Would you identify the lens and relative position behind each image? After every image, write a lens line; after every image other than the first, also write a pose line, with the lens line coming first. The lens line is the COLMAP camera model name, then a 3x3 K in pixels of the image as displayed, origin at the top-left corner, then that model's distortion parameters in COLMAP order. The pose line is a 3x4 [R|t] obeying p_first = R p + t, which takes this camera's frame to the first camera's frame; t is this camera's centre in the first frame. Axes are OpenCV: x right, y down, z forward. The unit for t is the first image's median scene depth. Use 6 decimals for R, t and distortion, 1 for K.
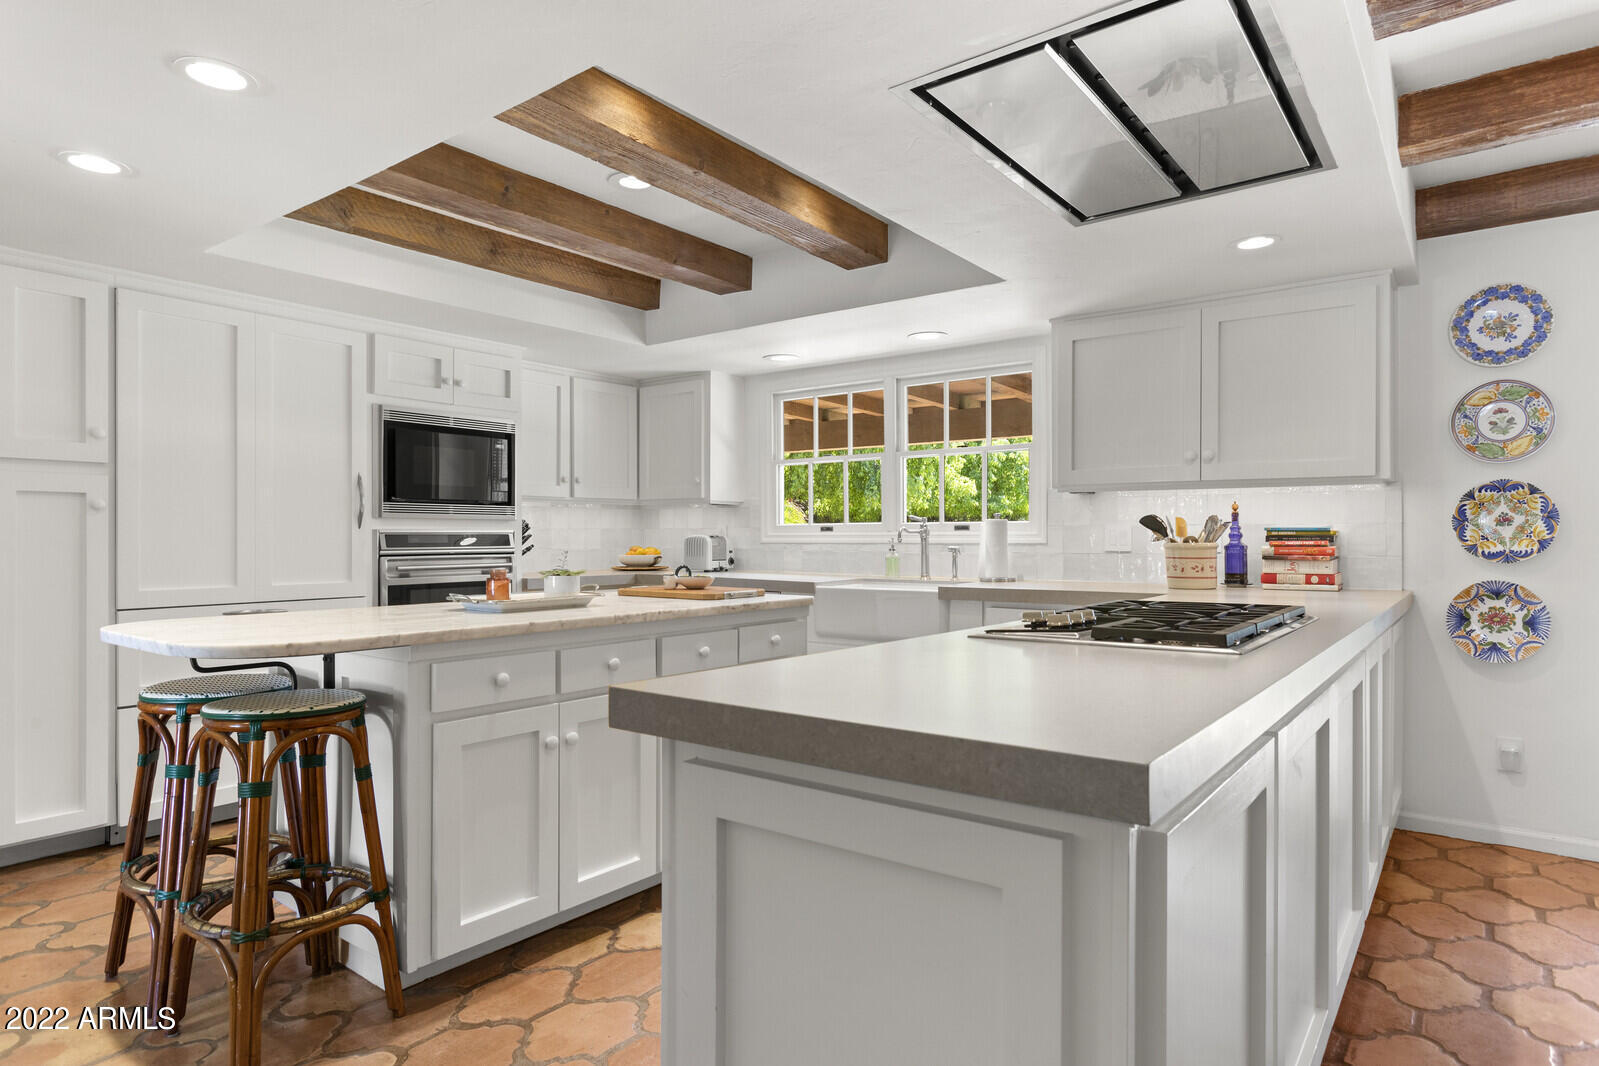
lens RADIAL K [[911.9, 0, 802.2], [0, 911.9, 537.7], [0, 0, 1]] dist [0.005120, 0.002347]
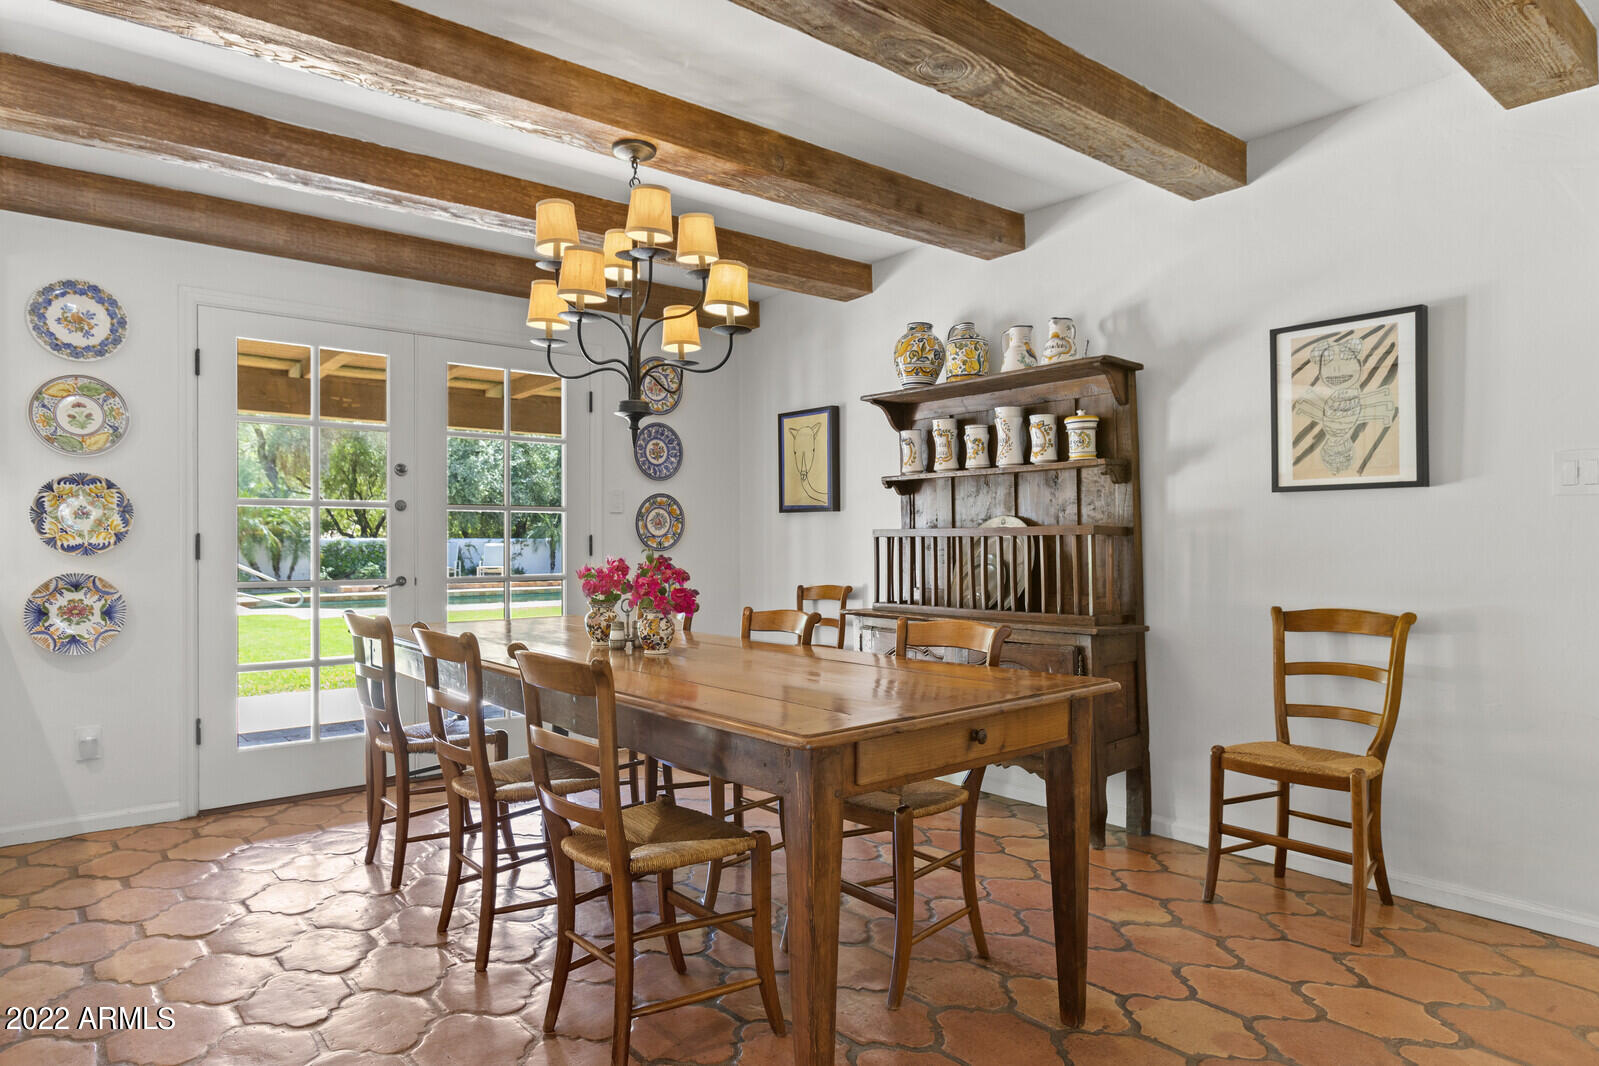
lens RADIAL K [[929.9, 0, 797.6], [0, 929.9, 540.7], [0, 0, 1]] dist [-0.014173, 0.004720]
pose [[0.226952, -0.000907, 0.973906, -0.049373], [0.001988, 0.999998, 0.000468, 0.011967], [-0.973904, 0.001830, 0.226953, -0.004043]]
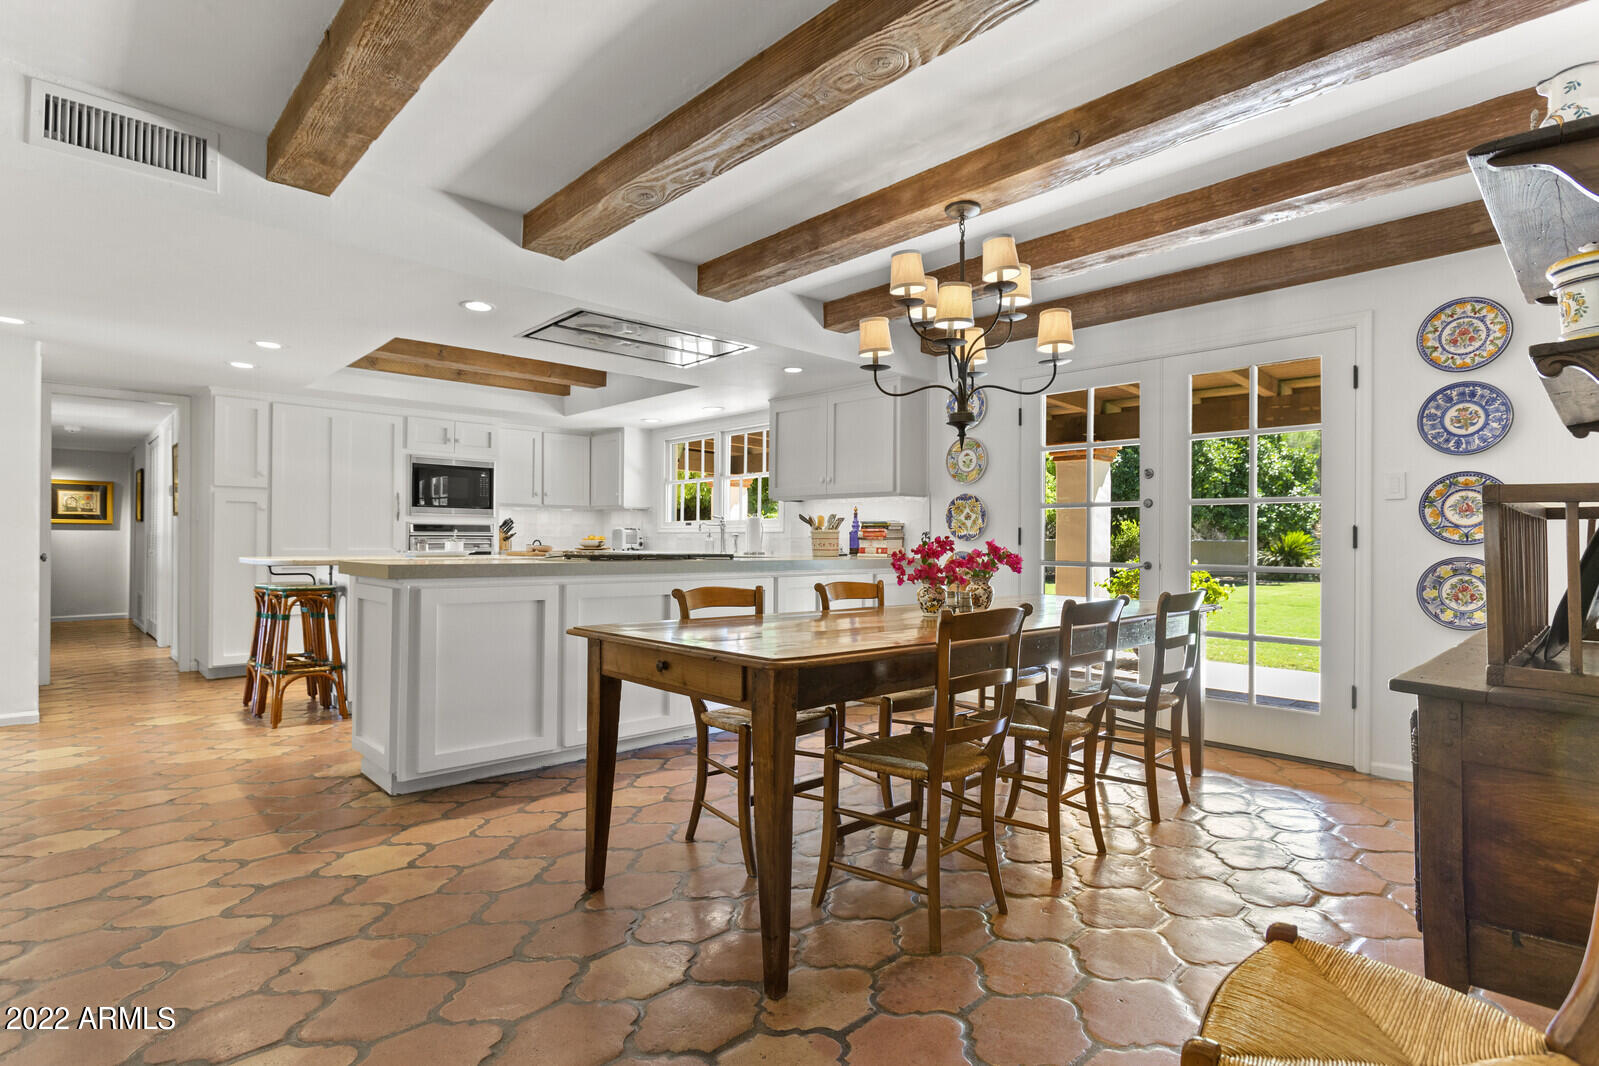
lens RADIAL K [[798.0, 0, 799.0], [0, 798.0, 537.7], [0, 0, 1]] dist [-0.004925, 0.000399]
pose [[0.987480, 0.006639, -0.157602, 0.672418], [-0.007427, 0.999963, -0.004413, 0.029760], [0.157567, 0.005529, 0.987493, -0.558829]]
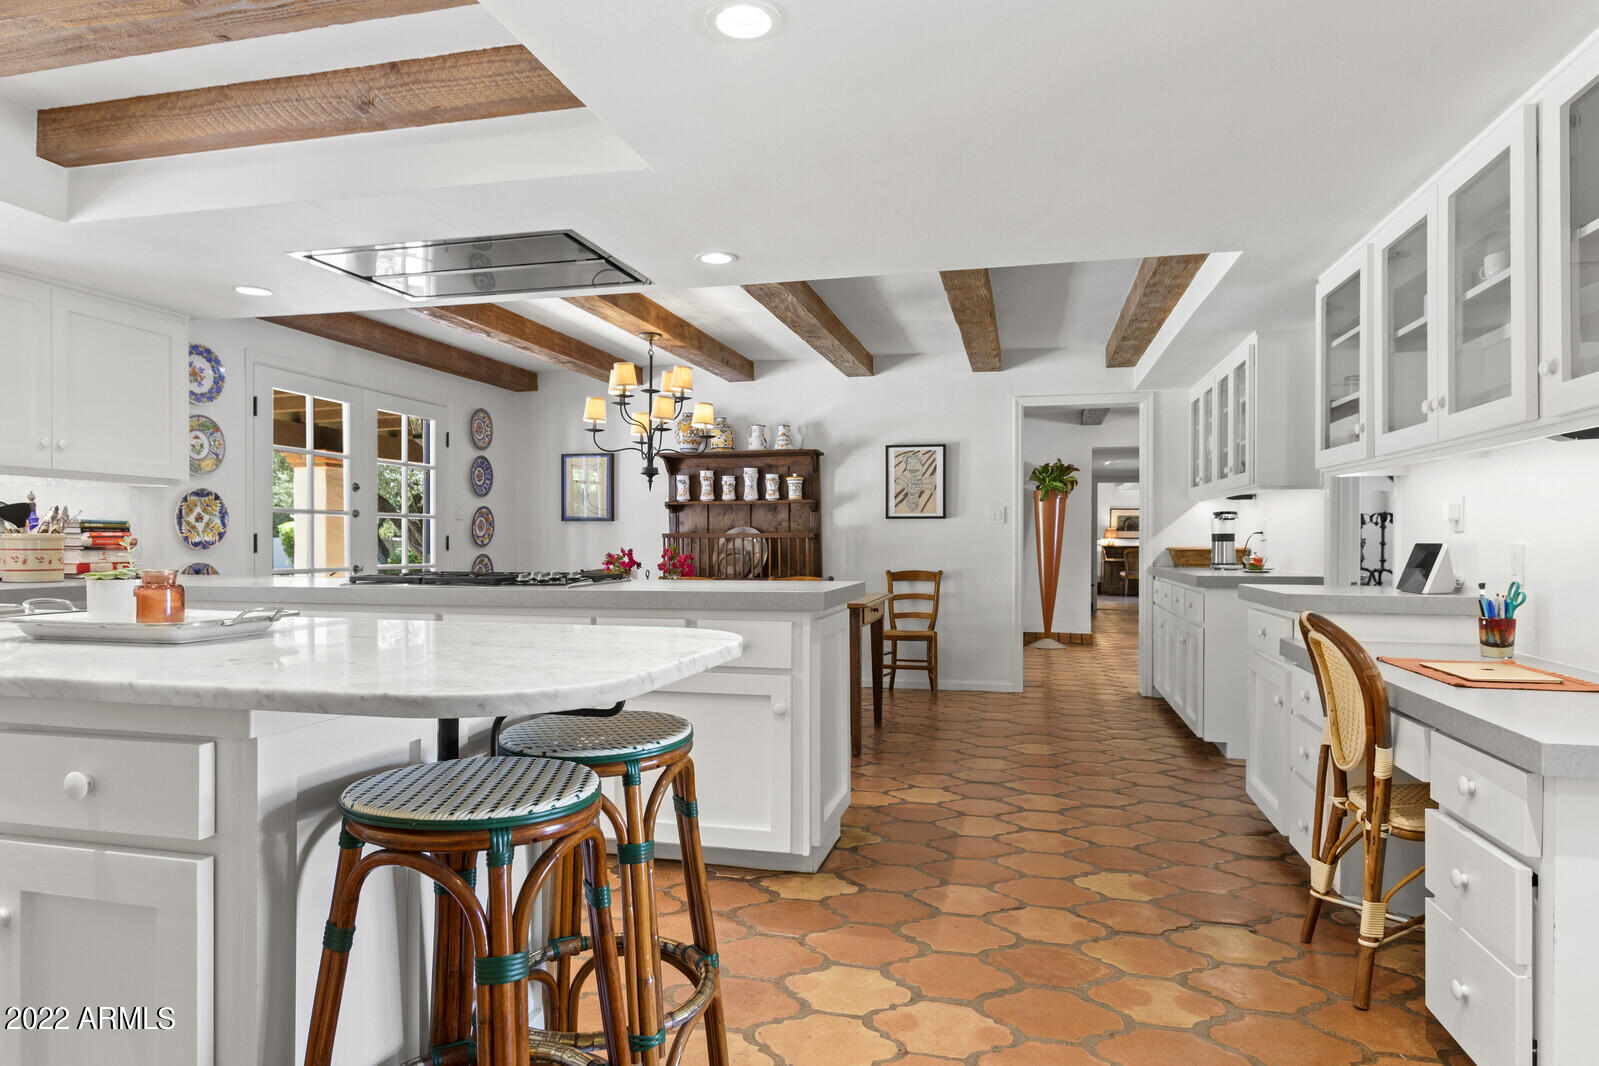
lens RADIAL K [[929.9, 0, 793.0], [0, 929.9, 543.9], [0, 0, 1]] dist [-0.014173, 0.004720]
pose [[-0.389041, -0.003539, 0.921214, -0.823583], [-0.000951, 0.999994, 0.003440, 0.013208], [-0.921220, 0.000462, -0.389042, 0.705635]]
